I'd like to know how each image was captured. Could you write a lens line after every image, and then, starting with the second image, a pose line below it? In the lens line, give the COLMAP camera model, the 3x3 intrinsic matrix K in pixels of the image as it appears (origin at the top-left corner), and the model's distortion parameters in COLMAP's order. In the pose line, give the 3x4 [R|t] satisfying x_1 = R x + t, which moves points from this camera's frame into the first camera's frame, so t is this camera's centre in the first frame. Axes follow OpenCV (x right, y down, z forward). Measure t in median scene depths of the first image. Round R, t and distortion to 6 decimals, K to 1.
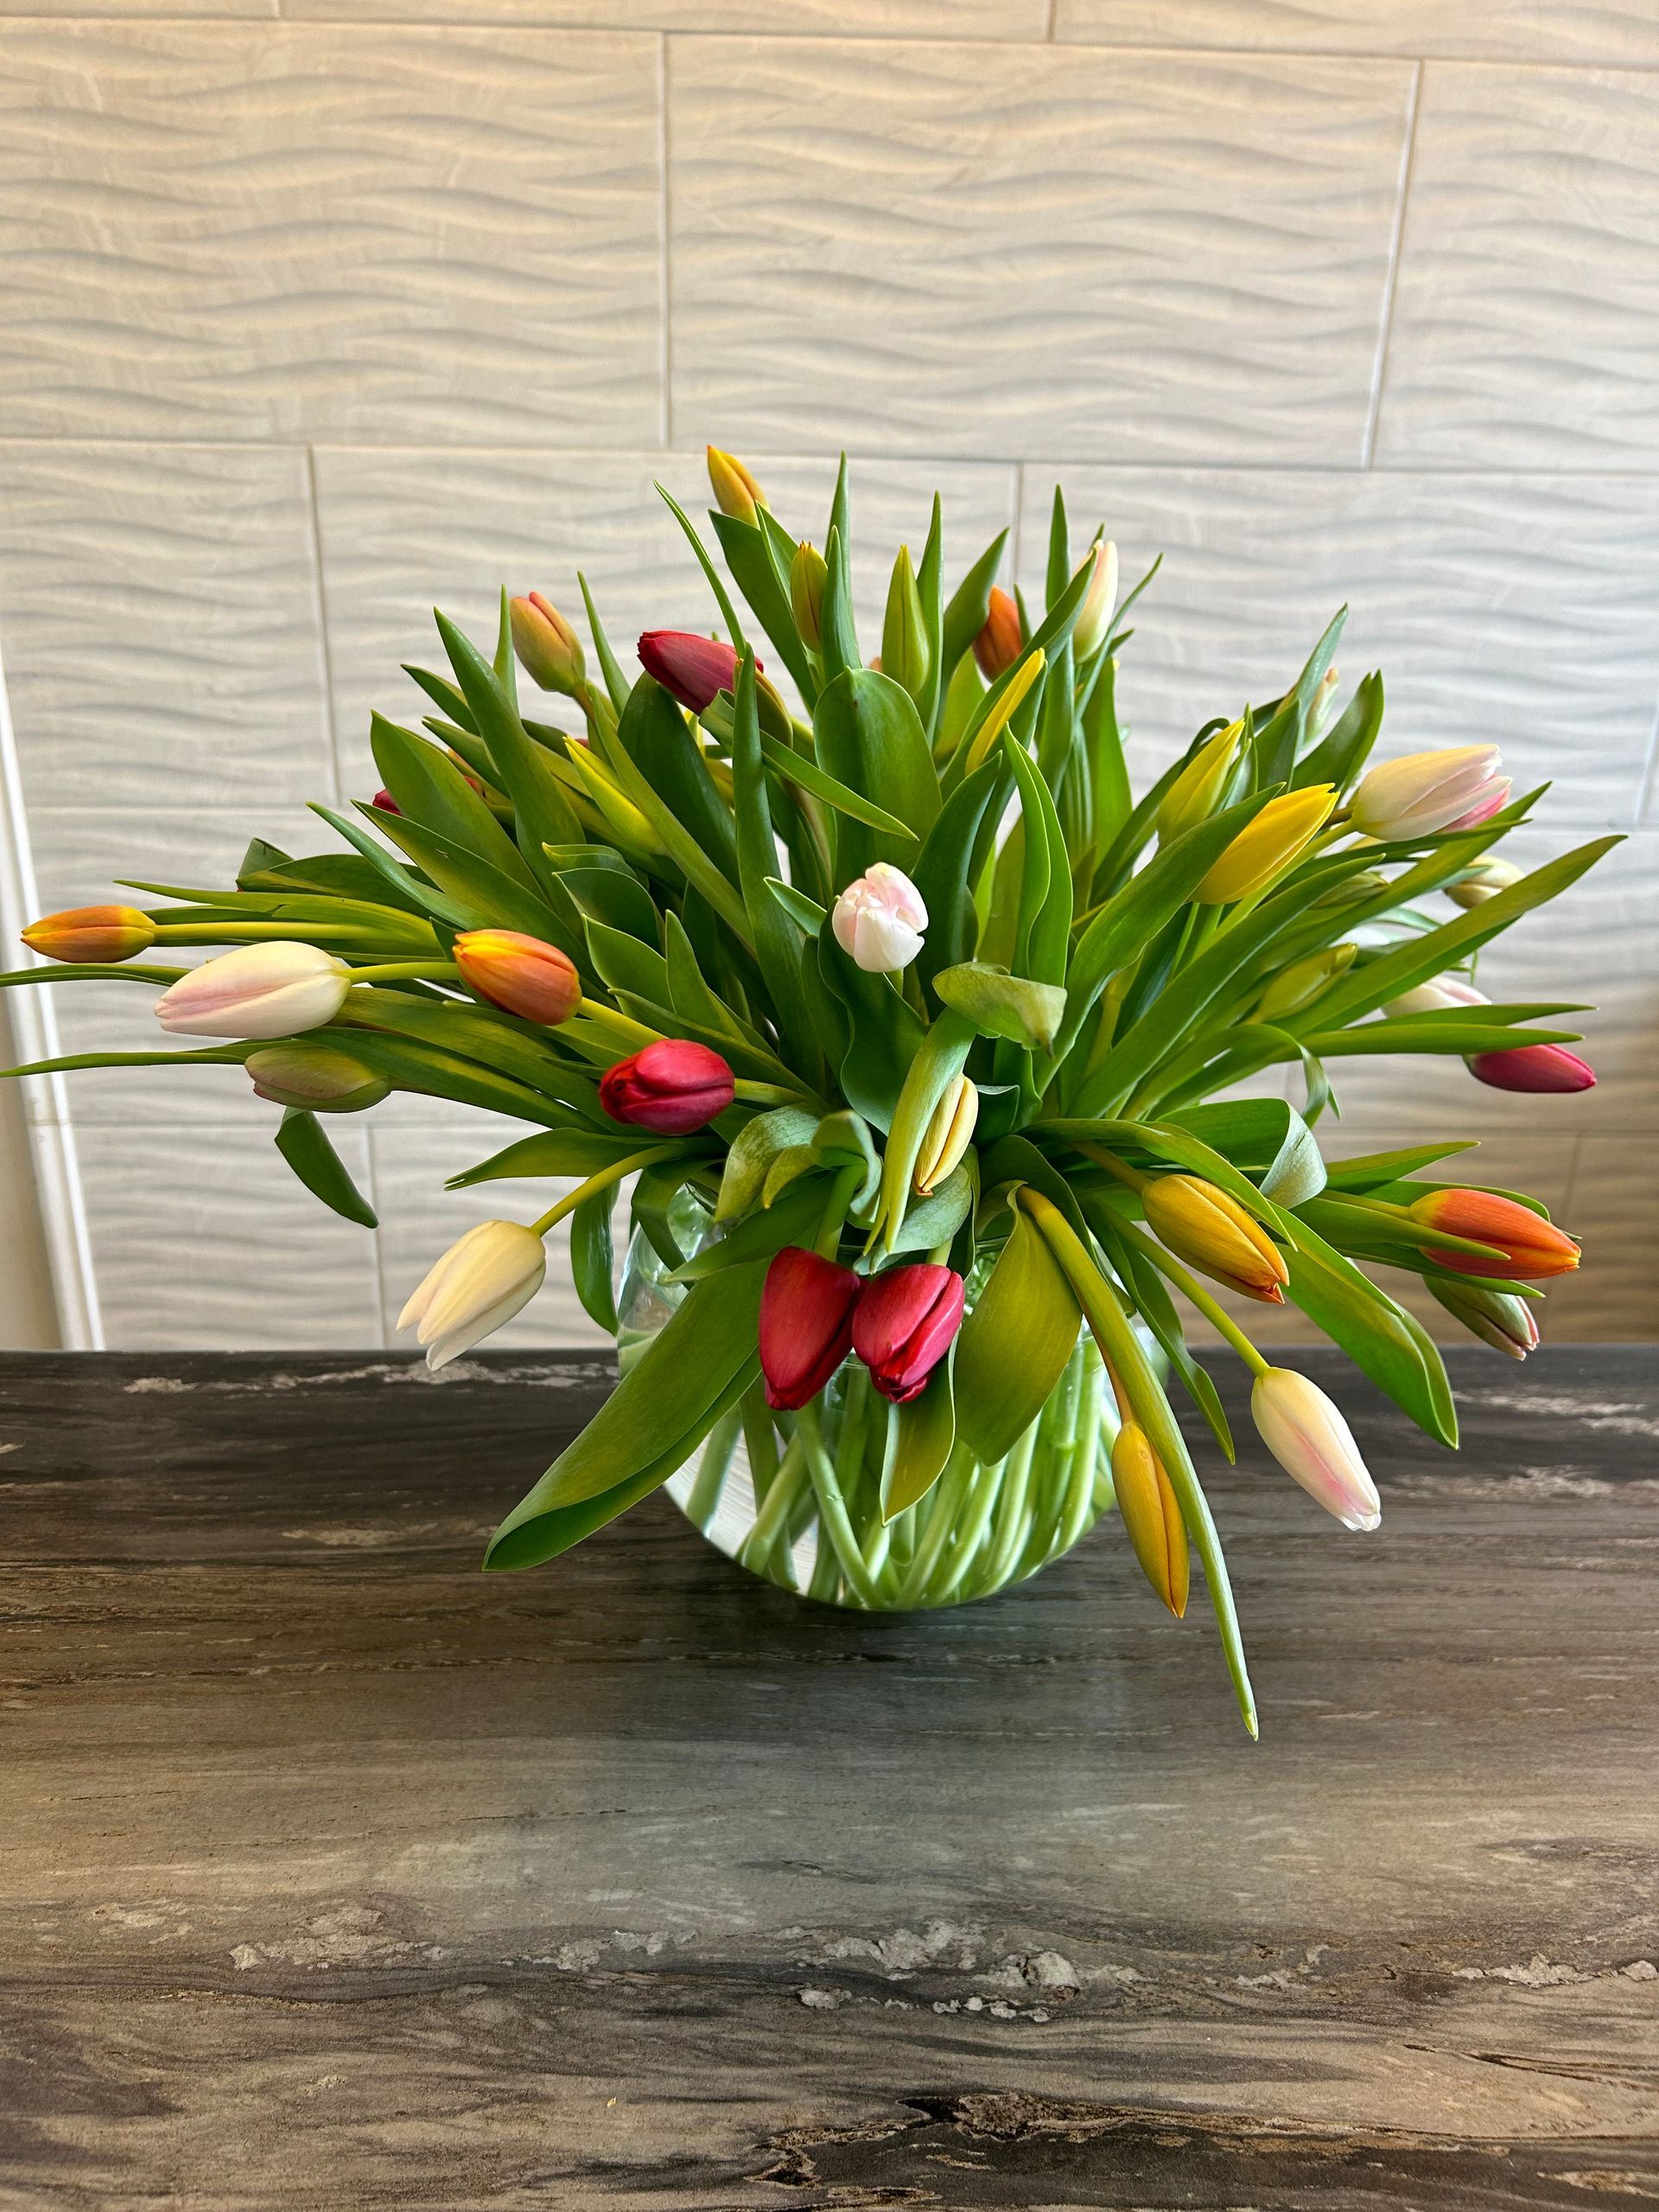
lens RADIAL K [[1709.5, 0, 814.8], [0, 1709.5, 1100.2], [0, 0, 1]] dist [-0.001031, 0.002356]
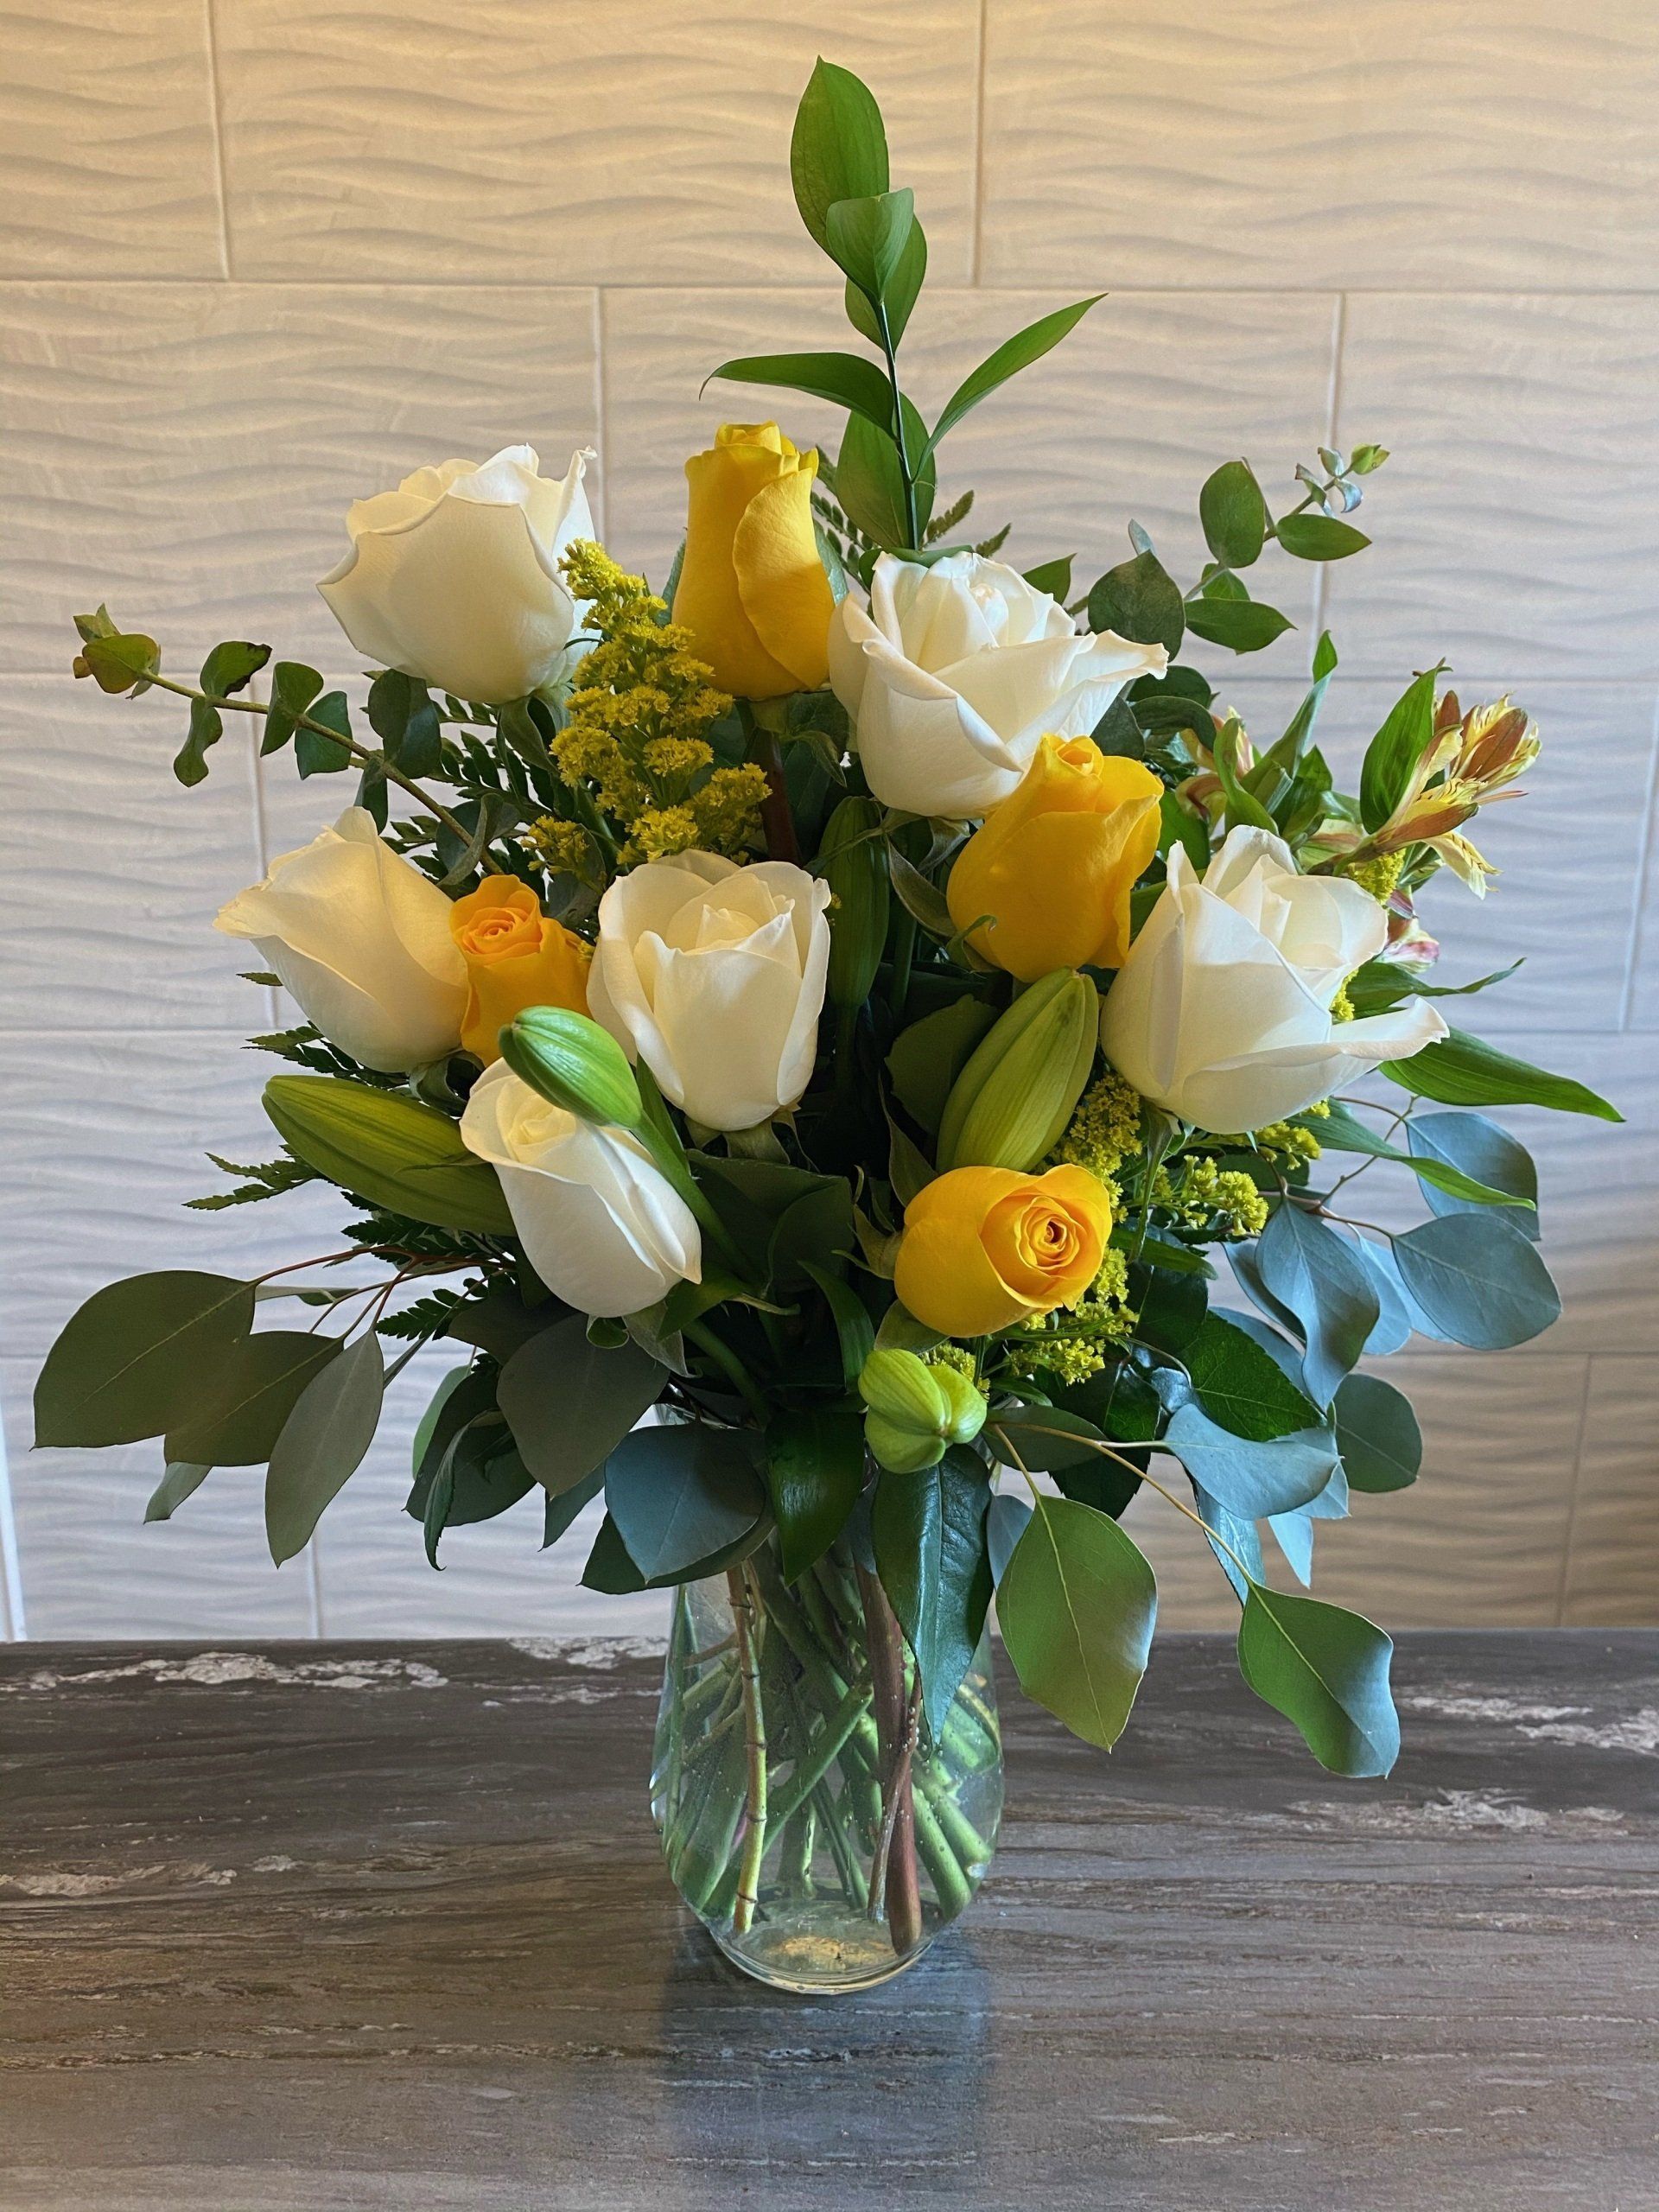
lens RADIAL K [[1709.5, 0, 808.2], [0, 1709.5, 1066.5], [0, 0, 1]] dist [-0.001031, 0.002356]
pose [[0.999544, -0.010325, -0.028378, 0.115493], [0.006362, 0.990640, -0.136350, -0.029027], [0.029521, 0.136107, 0.990254, 0.083096]]
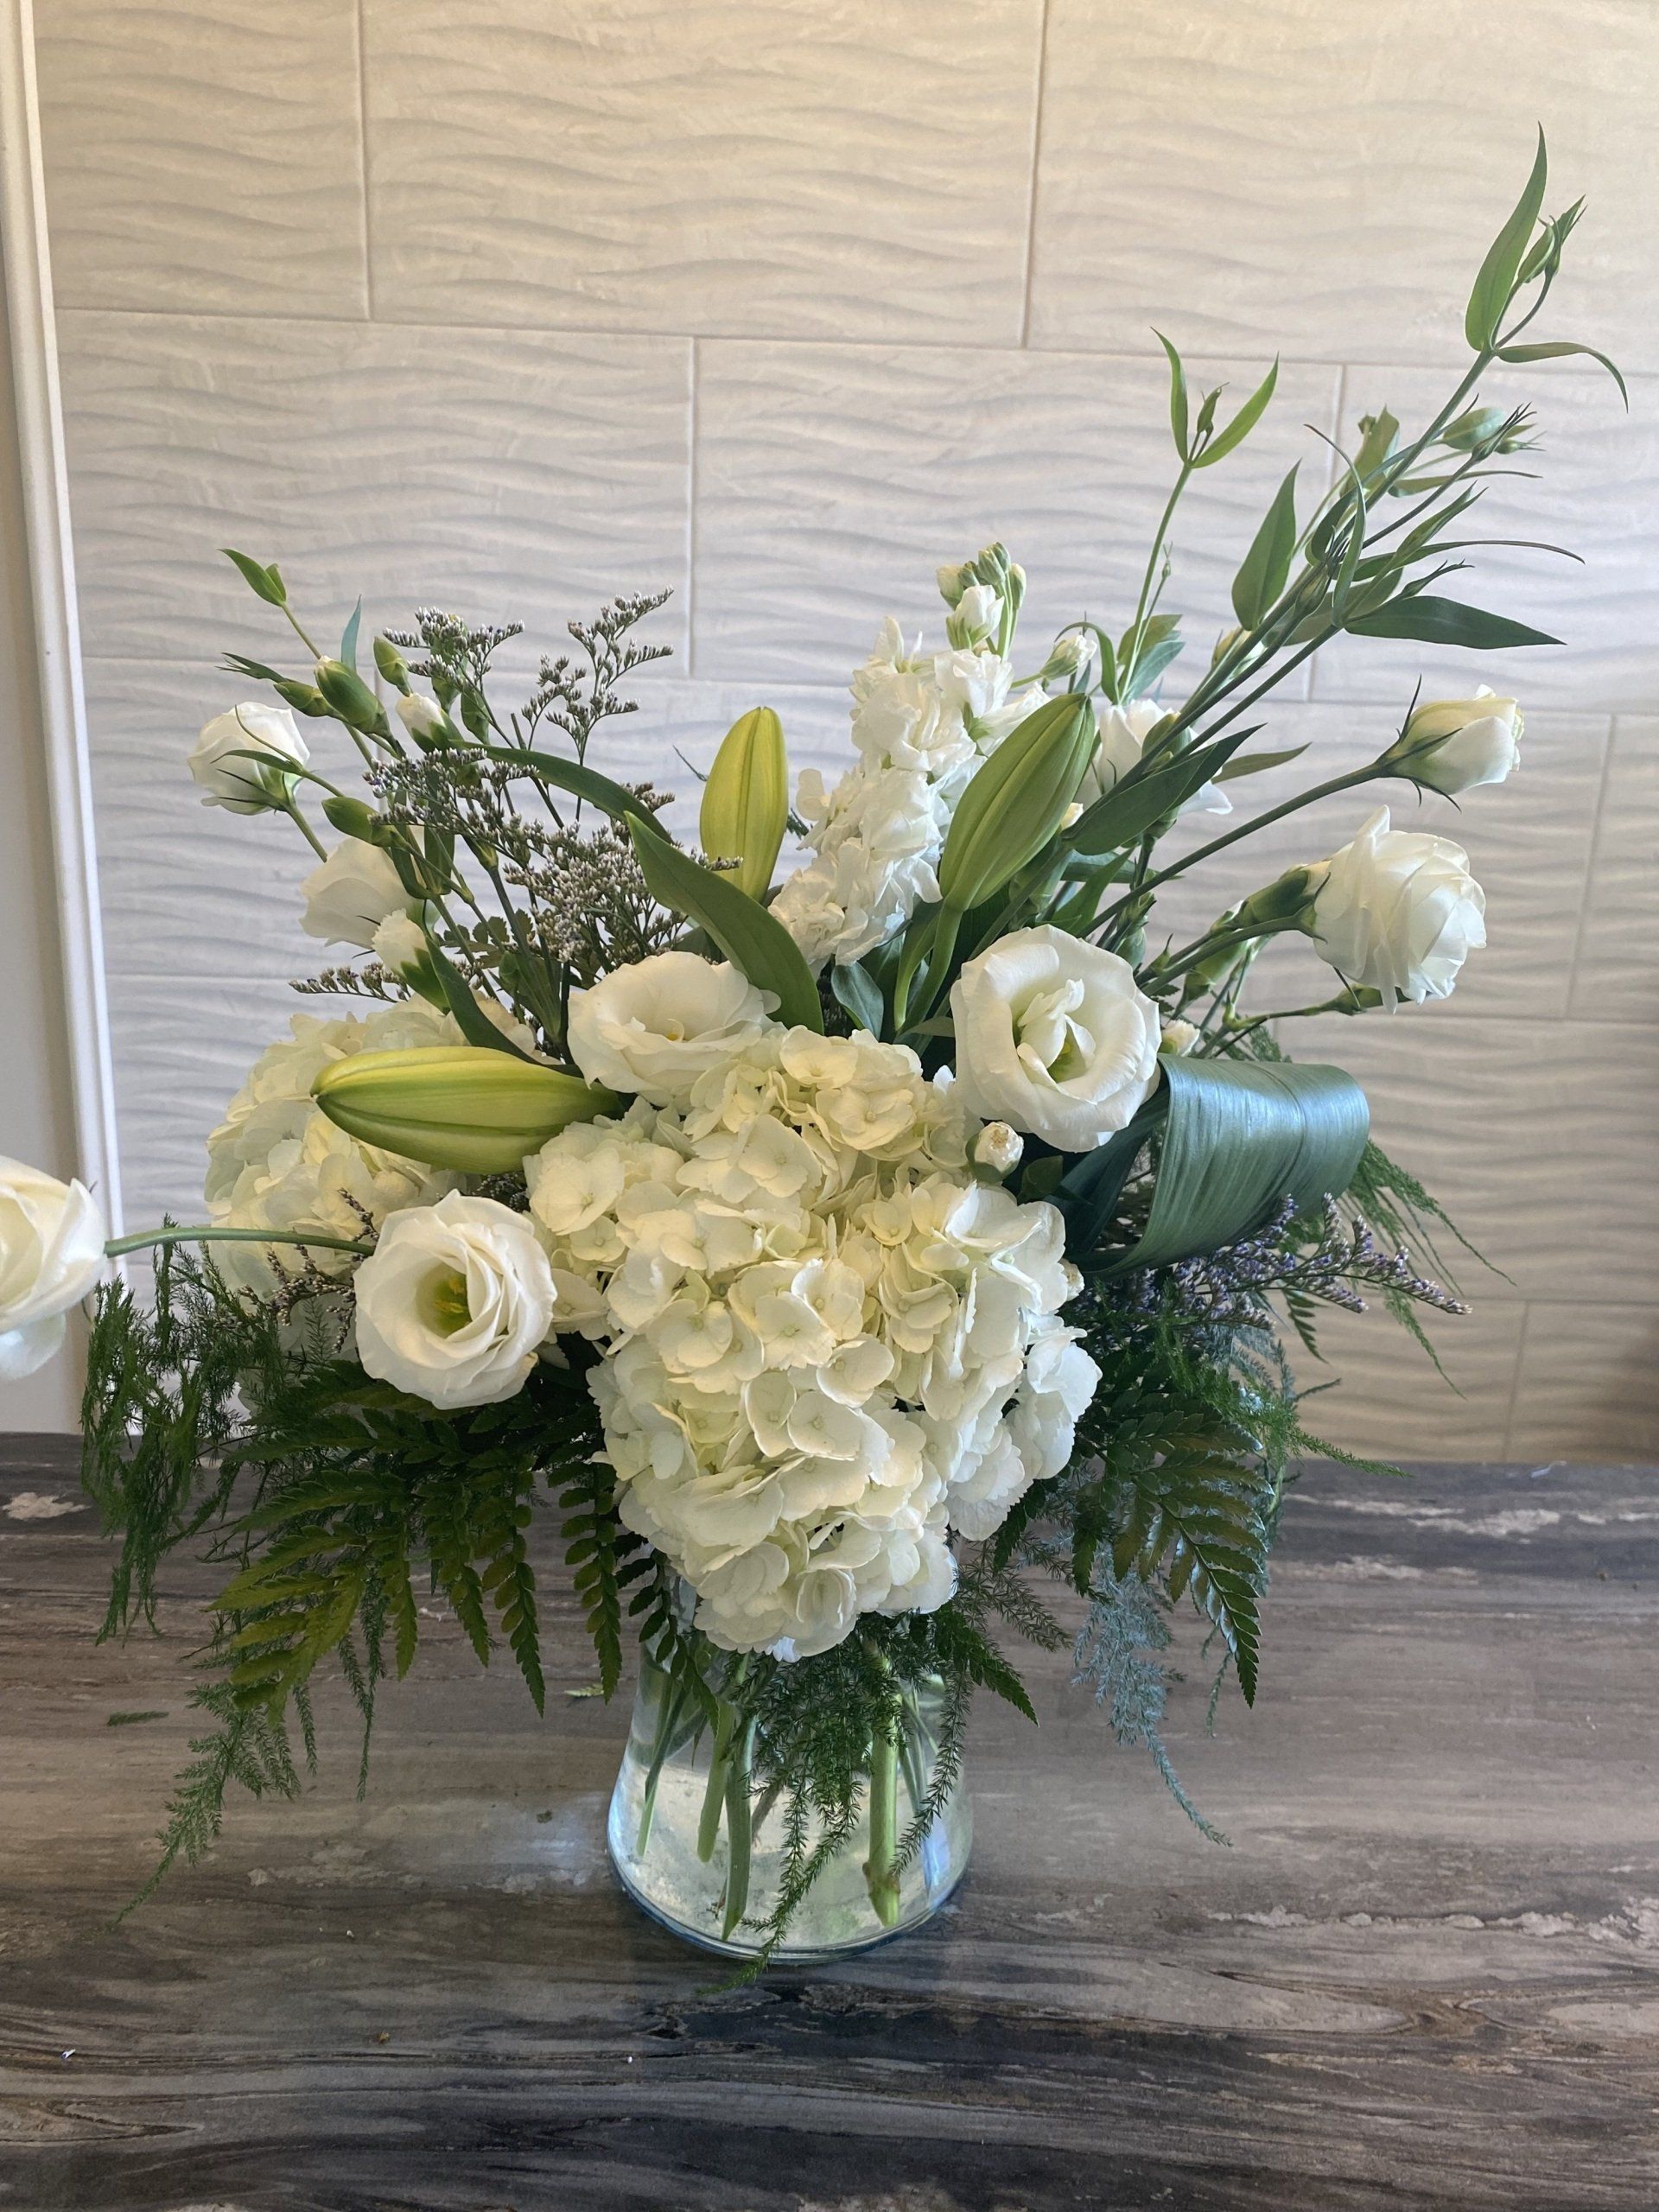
lens RADIAL K [[1709.5, 0, 837.2], [0, 1709.5, 1082.3], [0, 0, 1]] dist [-0.001031, 0.002356]
pose [[0.999732, 0.019847, -0.011908, 0.062919], [-0.021057, 0.993490, -0.111953, 0.027628], [0.009609, 0.112174, 0.993642, -0.204571]]
